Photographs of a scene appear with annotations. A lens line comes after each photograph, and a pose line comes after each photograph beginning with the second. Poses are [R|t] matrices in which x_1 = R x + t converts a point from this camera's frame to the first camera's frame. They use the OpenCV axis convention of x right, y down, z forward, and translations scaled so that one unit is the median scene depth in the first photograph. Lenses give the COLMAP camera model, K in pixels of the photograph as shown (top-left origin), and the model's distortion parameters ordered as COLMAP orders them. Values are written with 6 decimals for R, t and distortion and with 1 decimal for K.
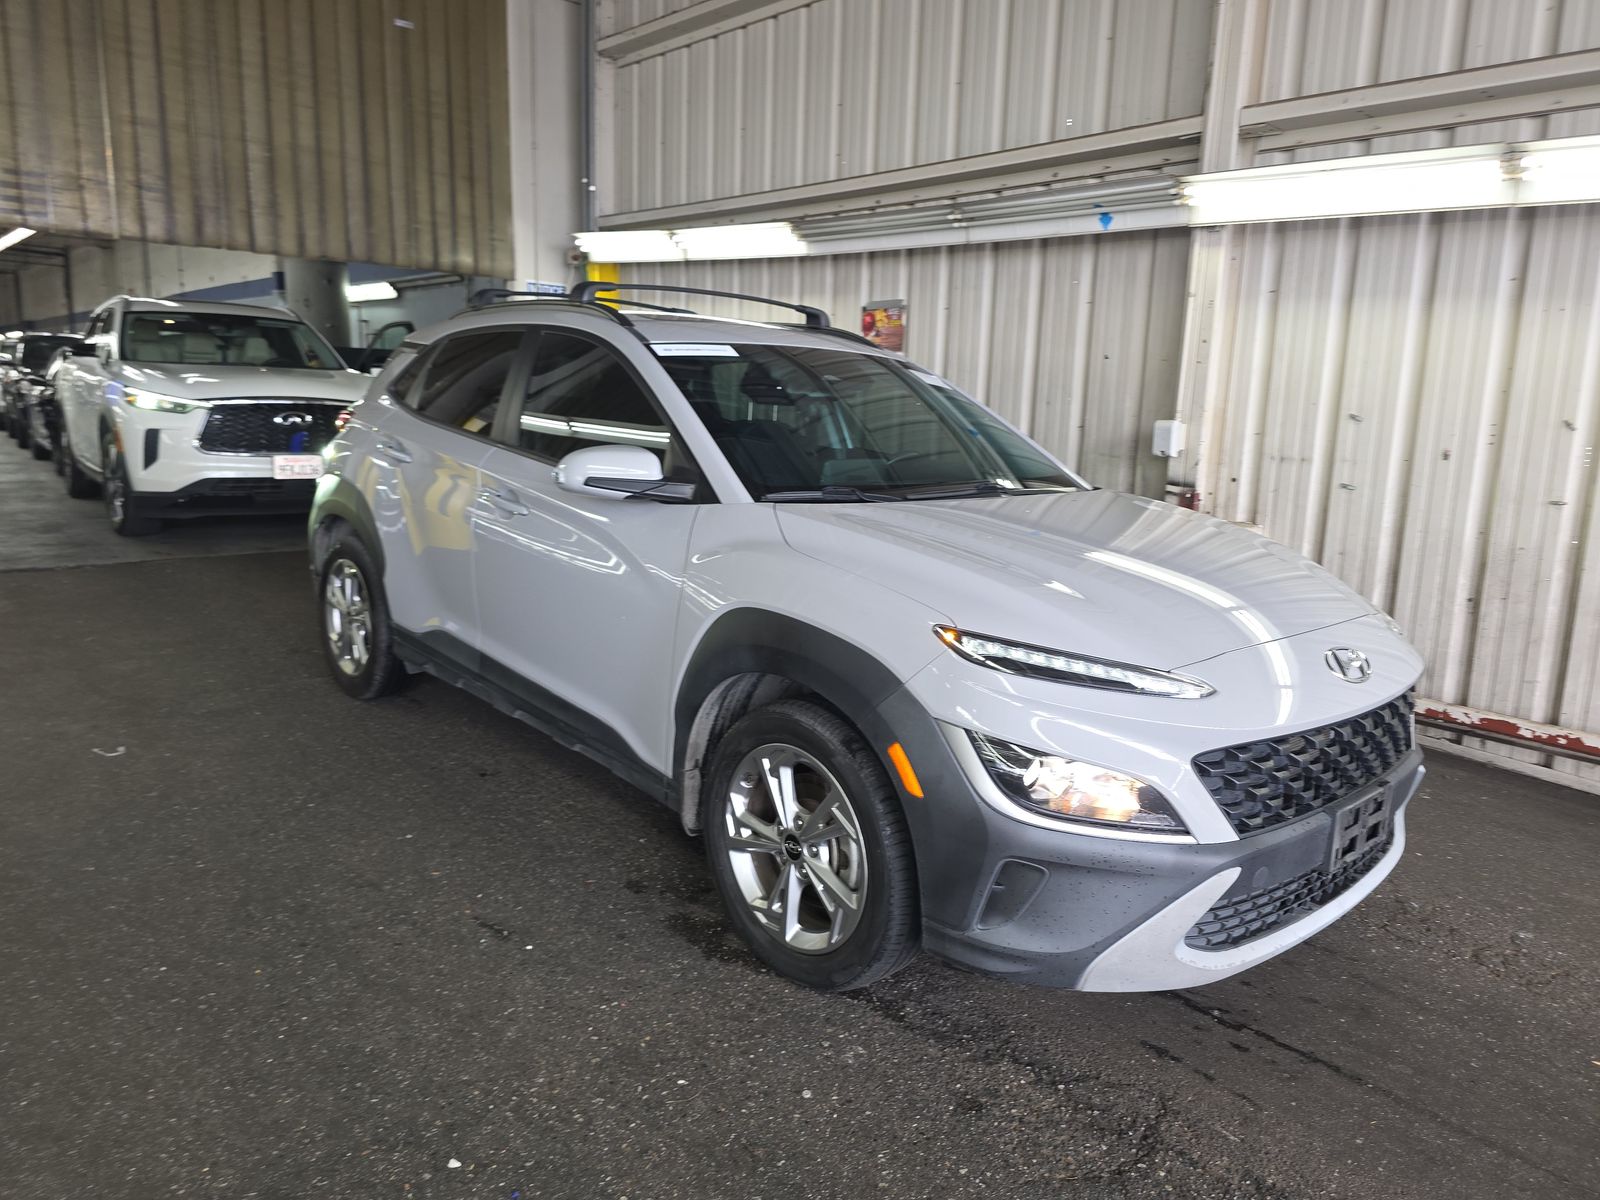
lens RADIAL K [[1102.5, 0, 789.8], [0, 1102.5, 601.2], [0, 0, 1]] dist [0.035918, -0.033430]
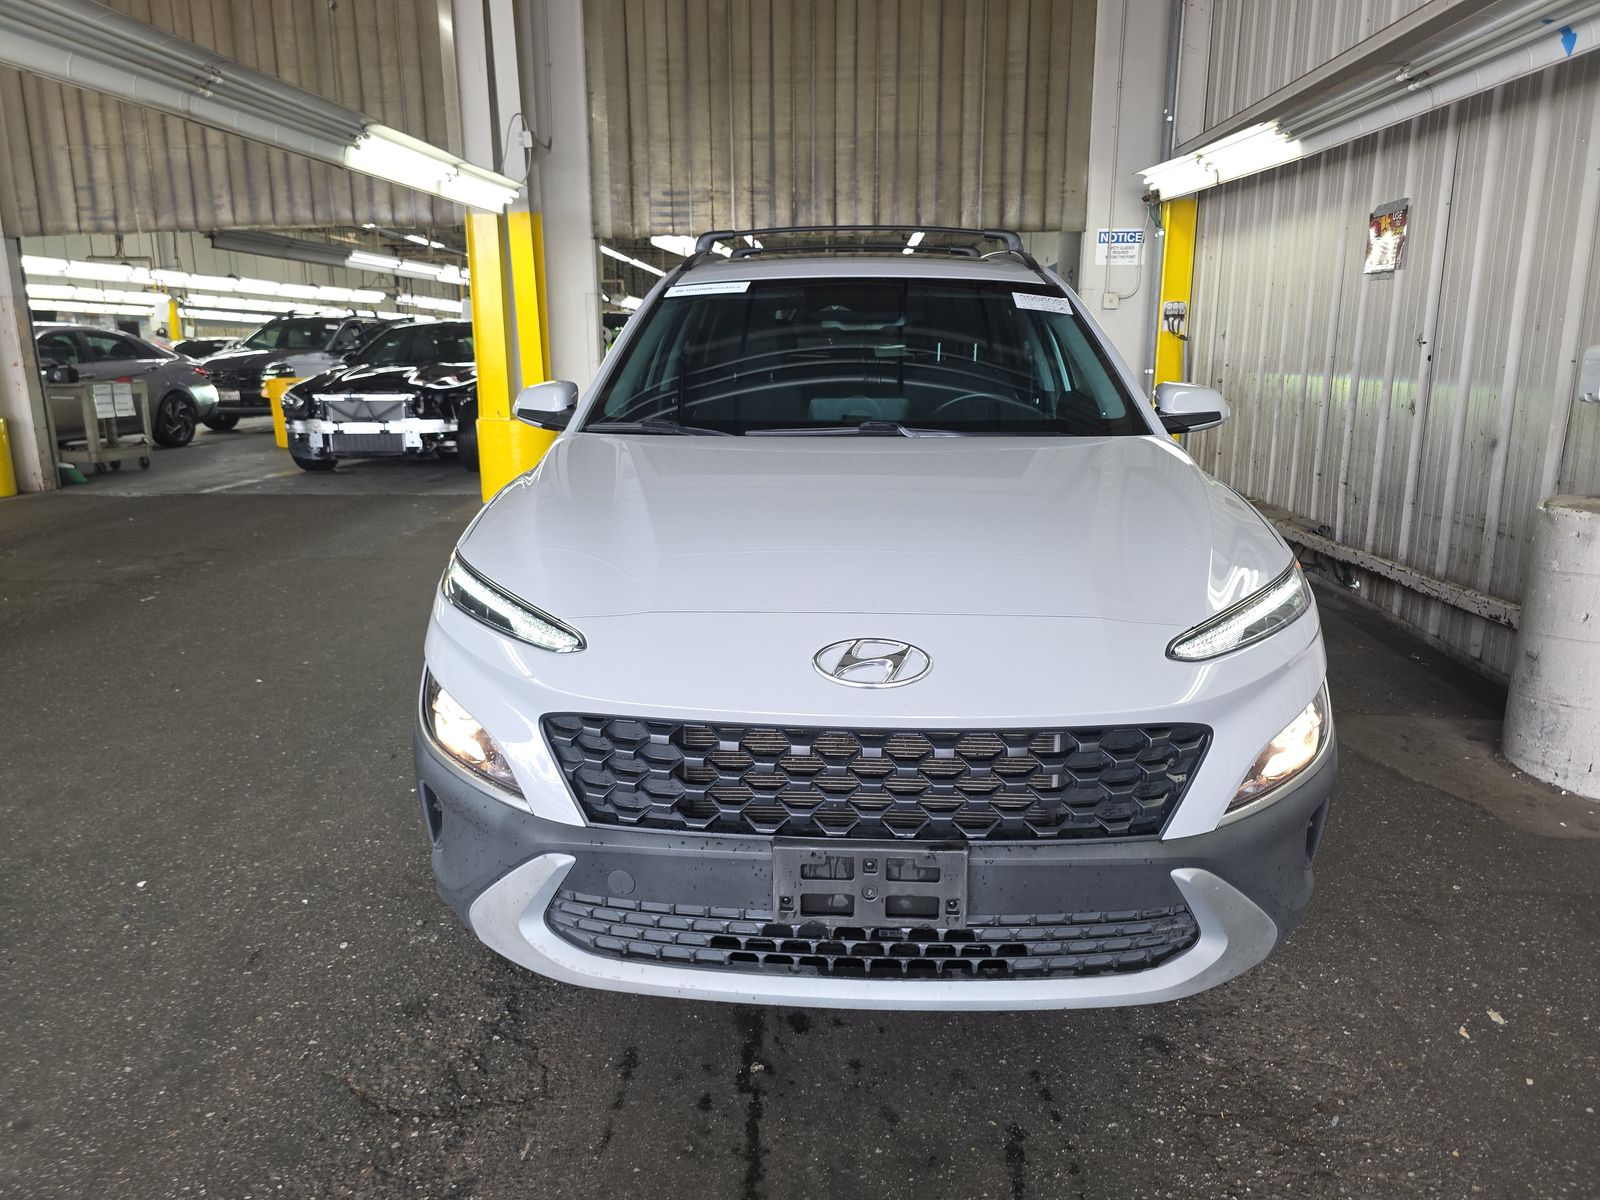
lens RADIAL K [[1102.5, 0, 784.8], [0, 1102.5, 609.1], [0, 0, 1]] dist [0.035918, -0.033430]
pose [[0.696557, 0.126942, -0.706183, 0.381511], [-0.104706, 0.991672, 0.074983, -0.009993], [0.709821, 0.021712, 0.704048, 0.179984]]
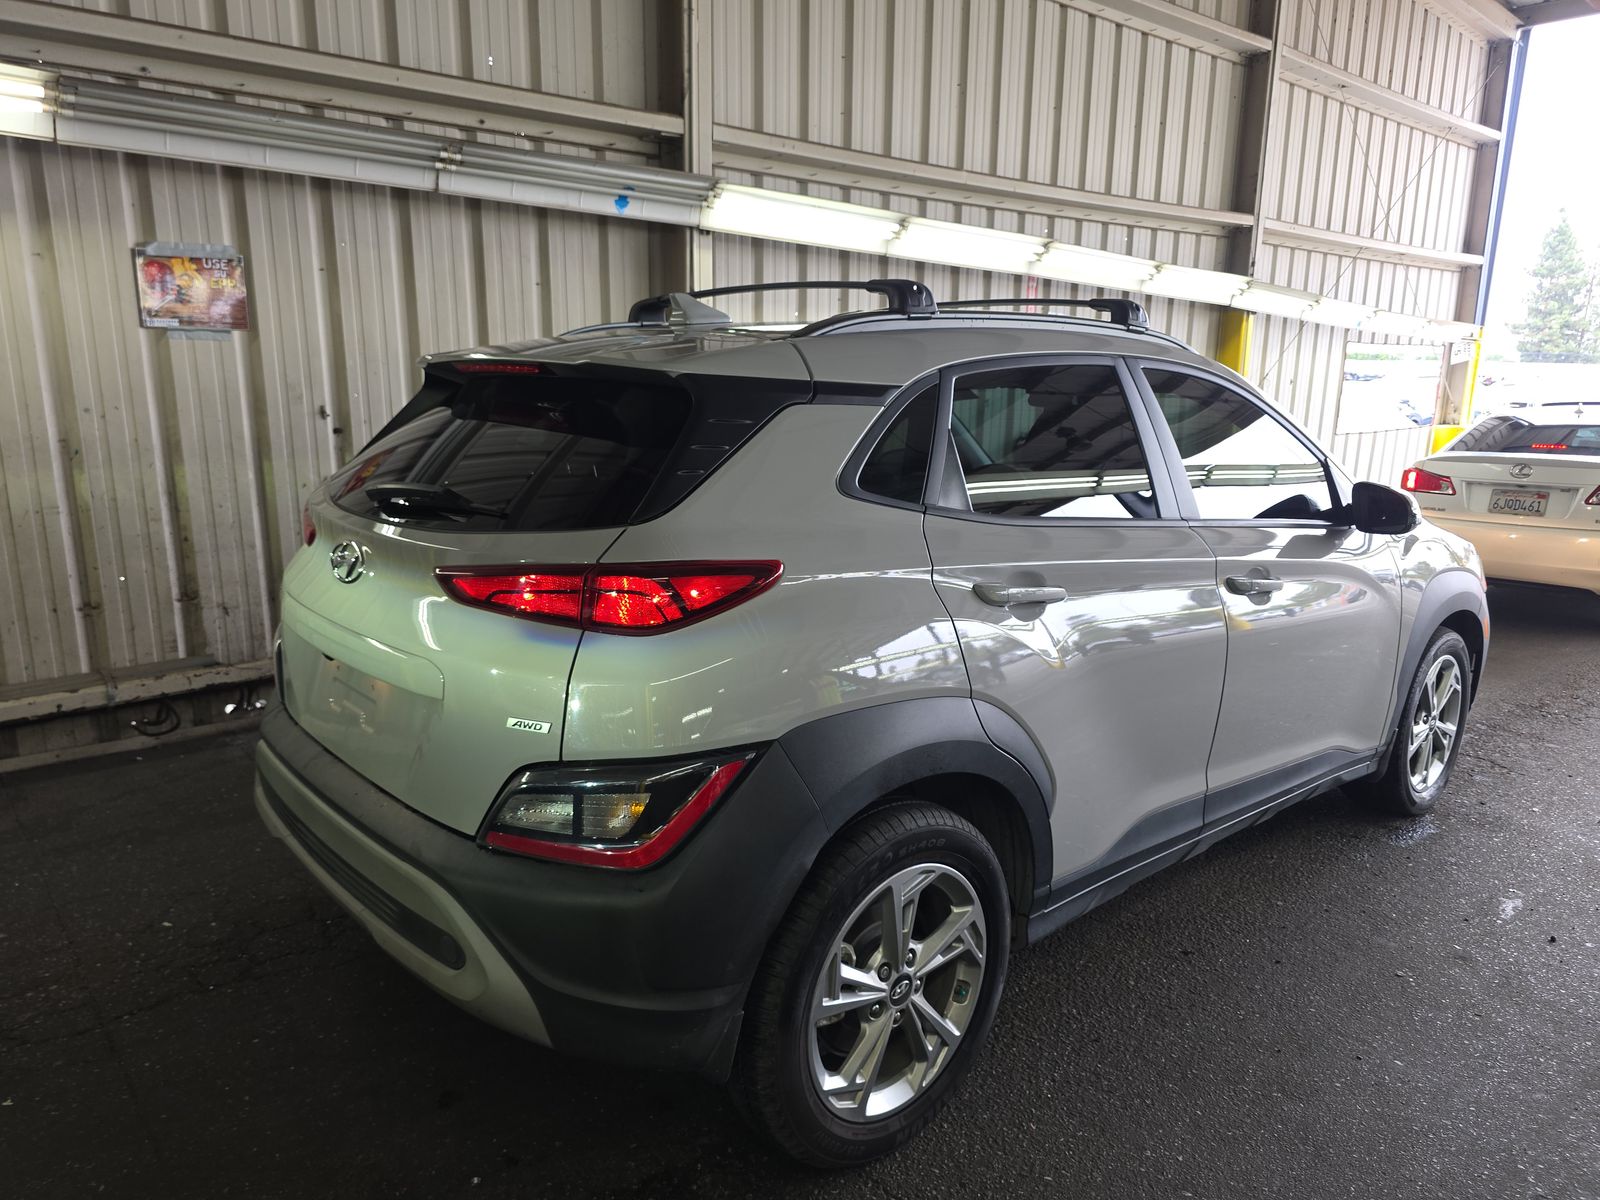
lens RADIAL K [[1102.5, 0, 800.7], [0, 1102.5, 590.0], [0, 0, 1]] dist [0.035918, -0.033430]
pose [[0.003089, -0.220495, 0.975383, -0.546969], [0.188275, 0.958072, 0.215986, -0.169982], [-0.982112, 0.182973, 0.044473, 0.711878]]
